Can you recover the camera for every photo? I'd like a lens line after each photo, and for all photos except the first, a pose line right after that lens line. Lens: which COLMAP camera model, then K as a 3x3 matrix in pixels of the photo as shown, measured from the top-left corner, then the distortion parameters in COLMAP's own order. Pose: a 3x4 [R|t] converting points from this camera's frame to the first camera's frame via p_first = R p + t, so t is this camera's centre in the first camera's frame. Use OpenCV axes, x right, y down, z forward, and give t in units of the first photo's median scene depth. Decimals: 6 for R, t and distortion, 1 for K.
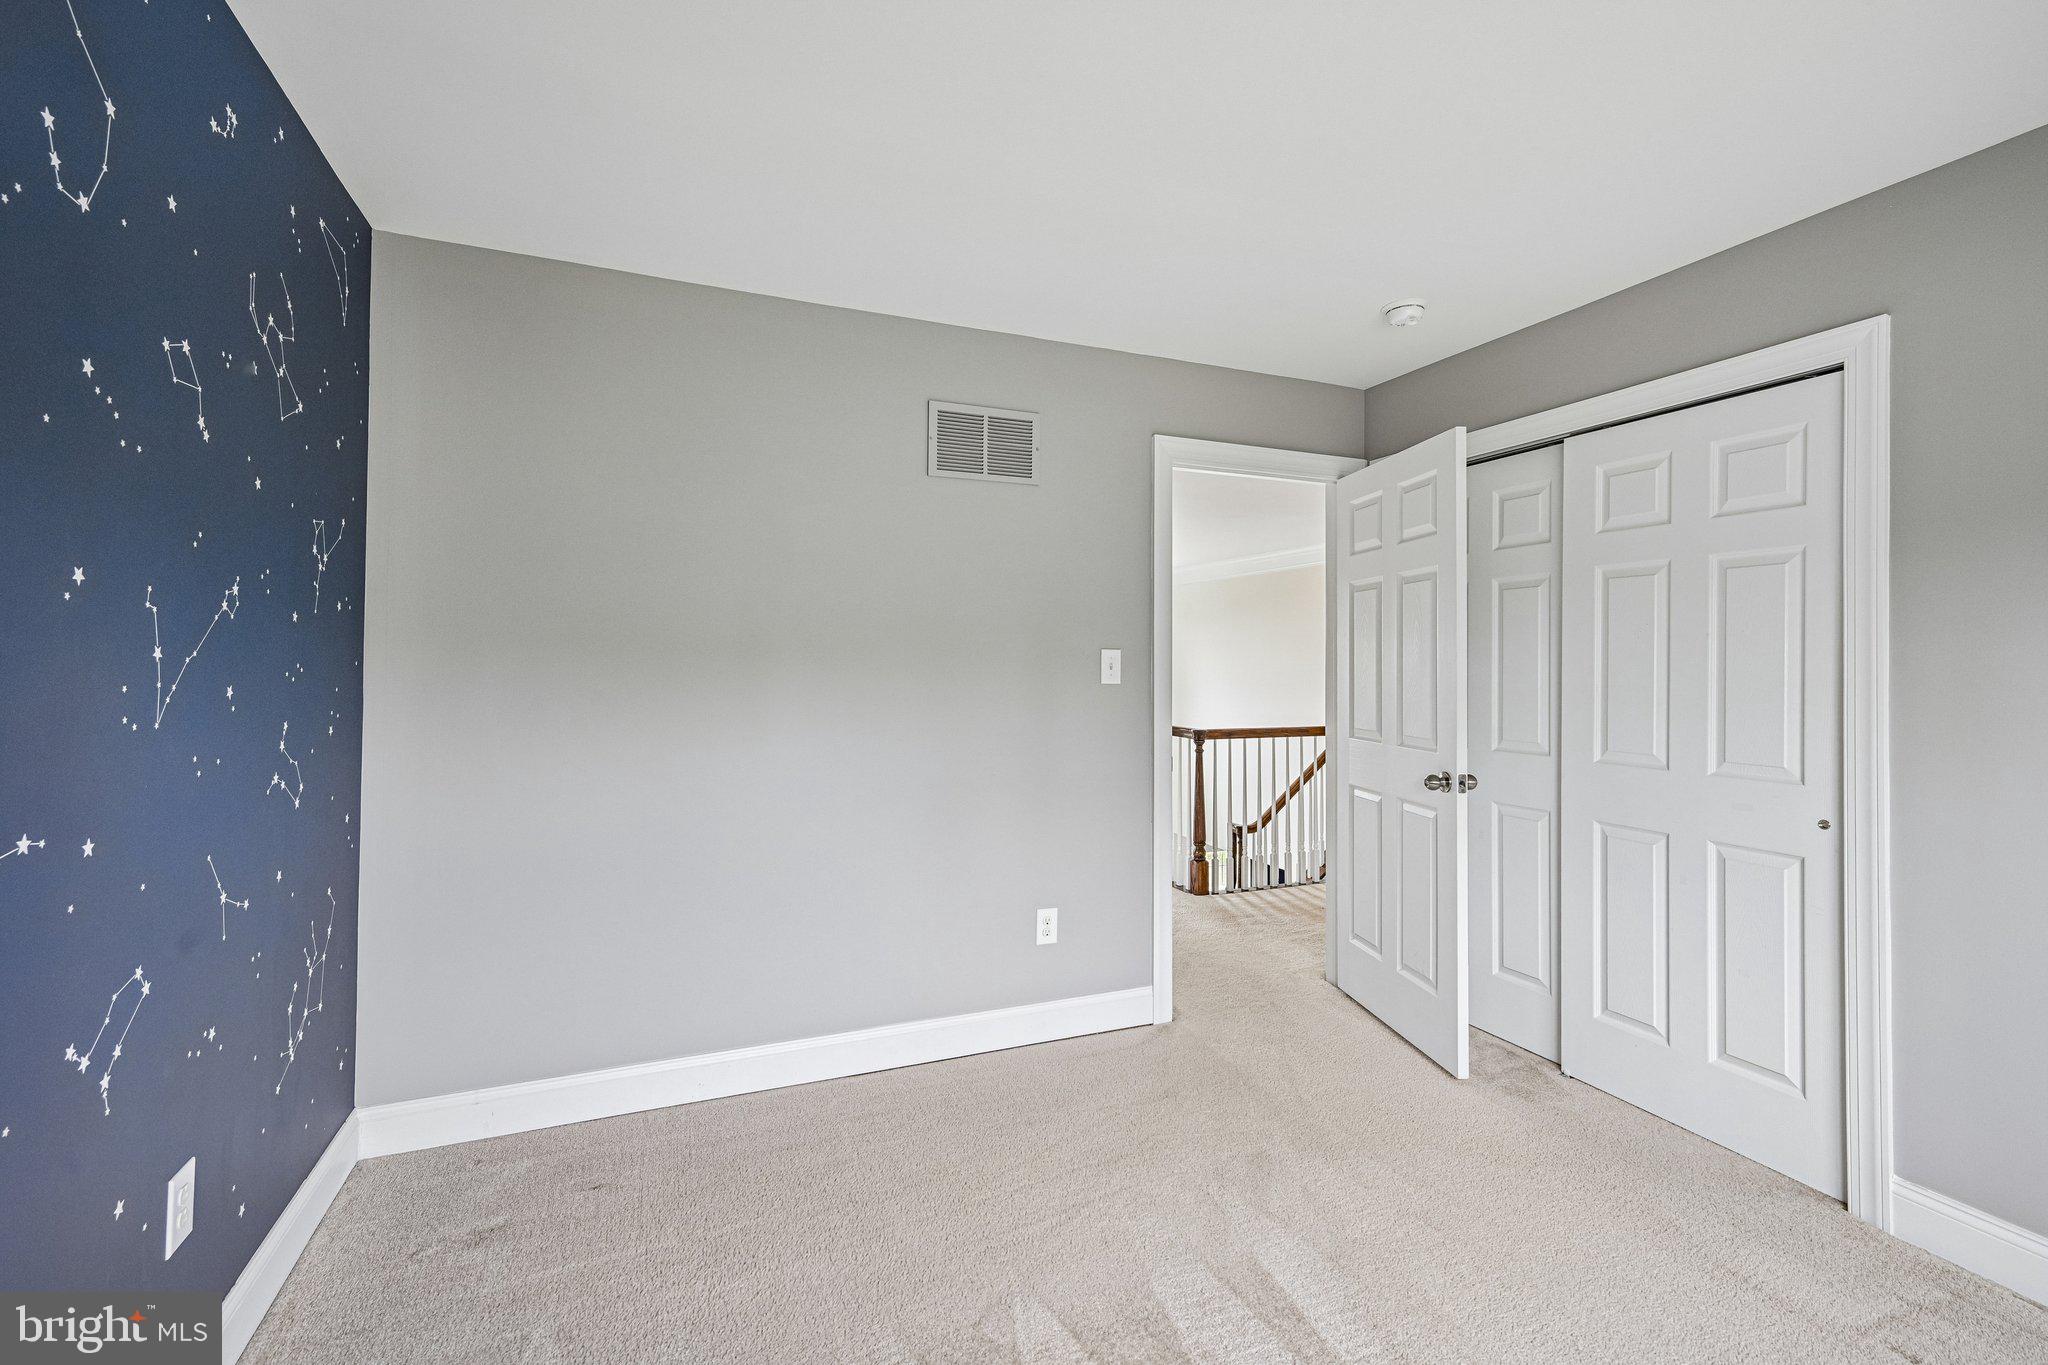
lens RADIAL K [[922.4, 0, 1016.2], [0, 922.4, 670.1], [0, 0, 1]] dist [0.002802, 0.000309]
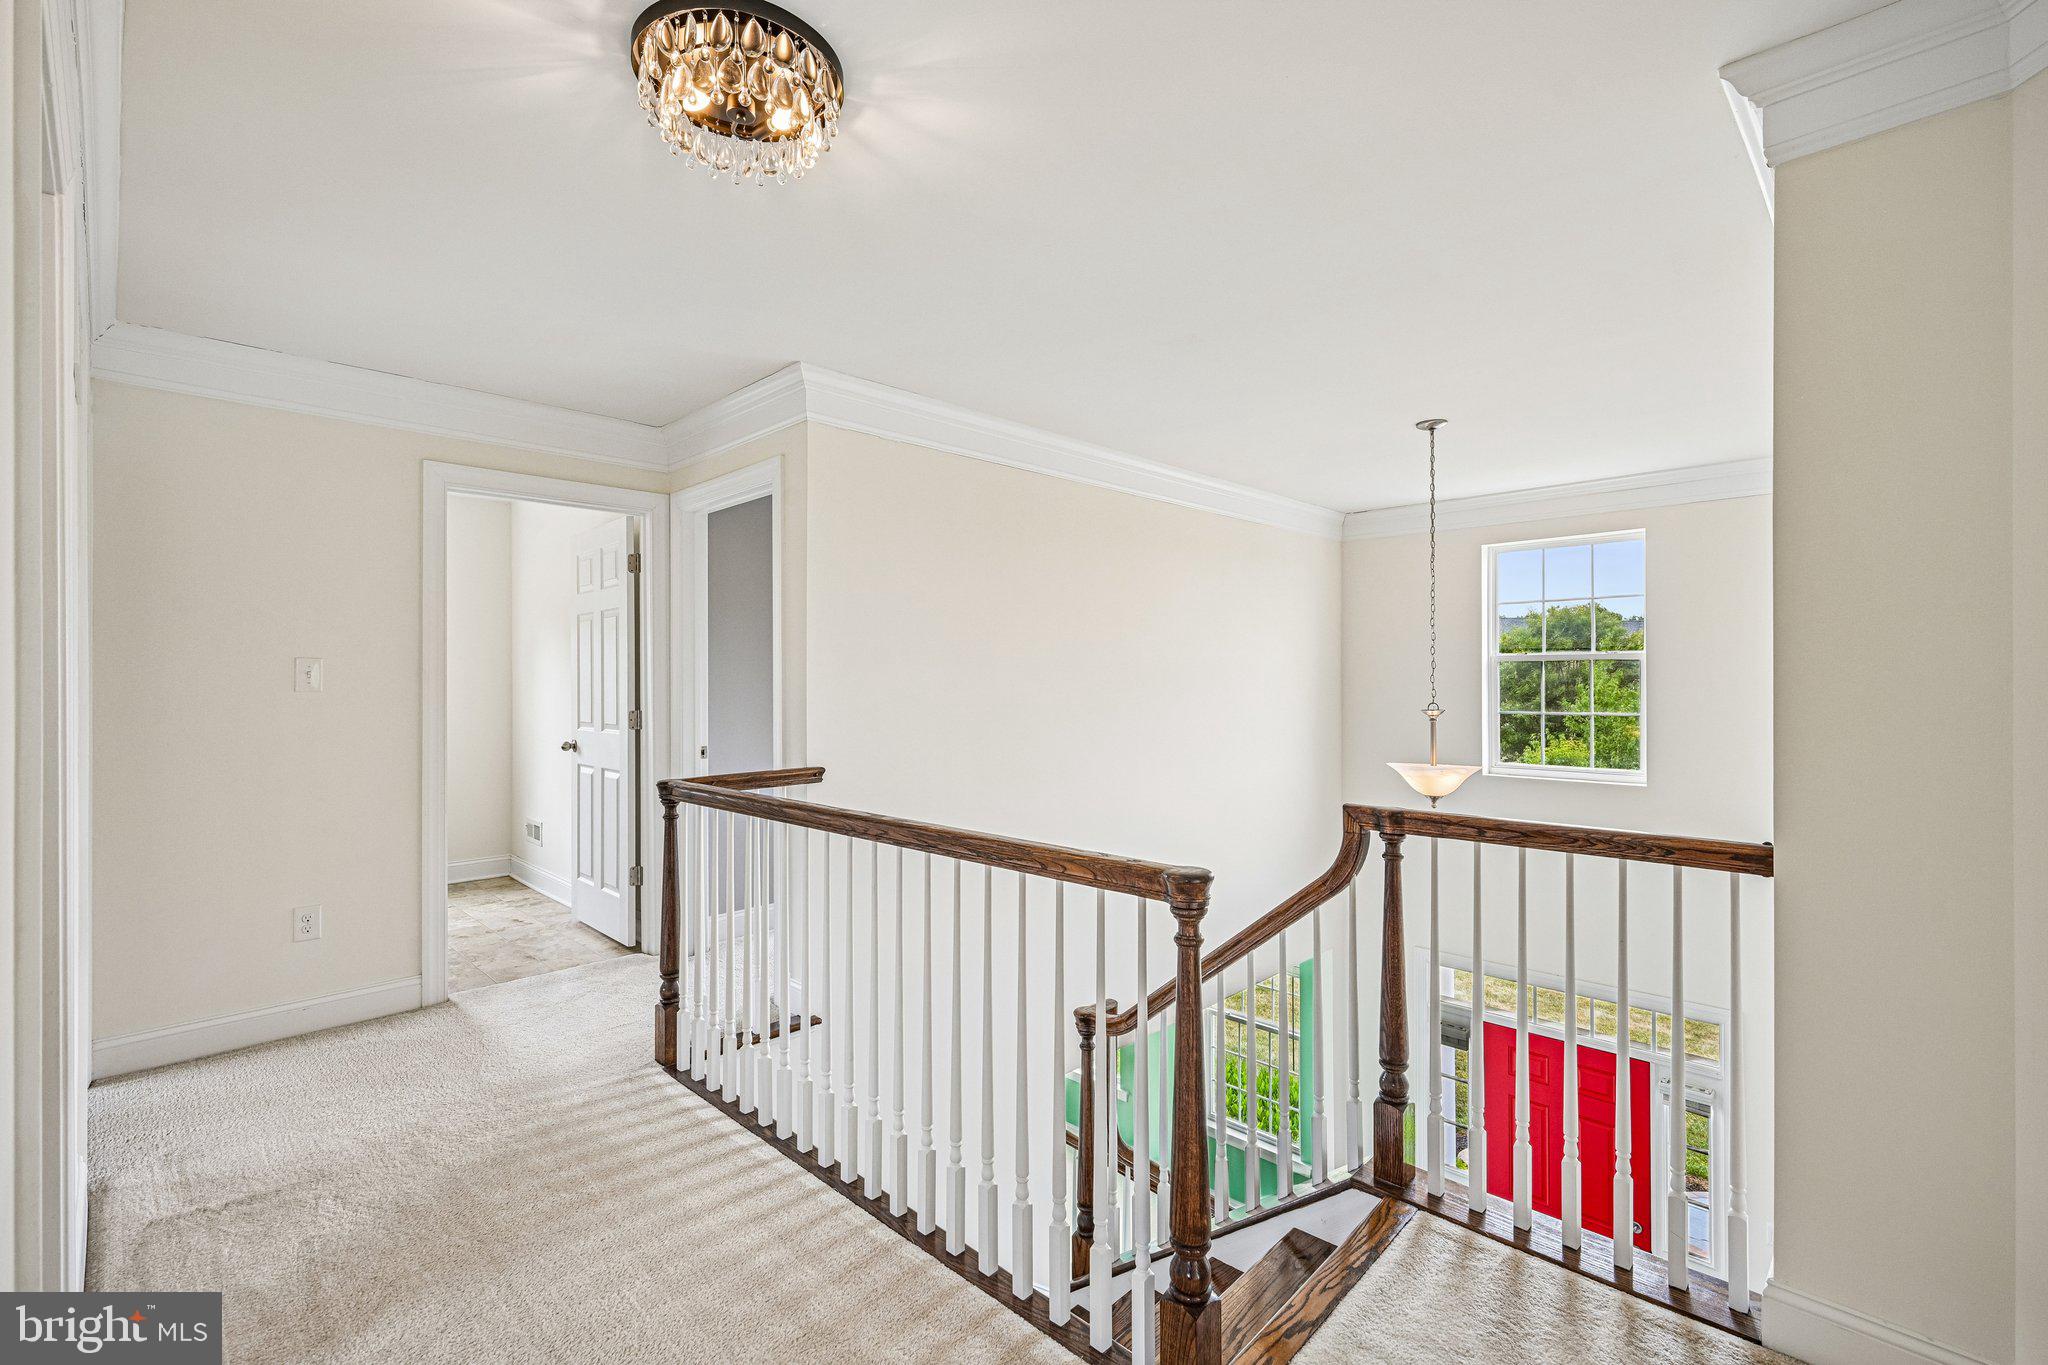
lens RADIAL K [[922.4, 0, 1016.2], [0, 922.4, 670.1], [0, 0, 1]] dist [0.002802, 0.000309]
pose [[0.378512, -0.014891, -0.925477, 0.551777], [0.001825, 0.999881, -0.015341, 0.001556], [0.925595, 0.004118, 0.378494, 0.651881]]
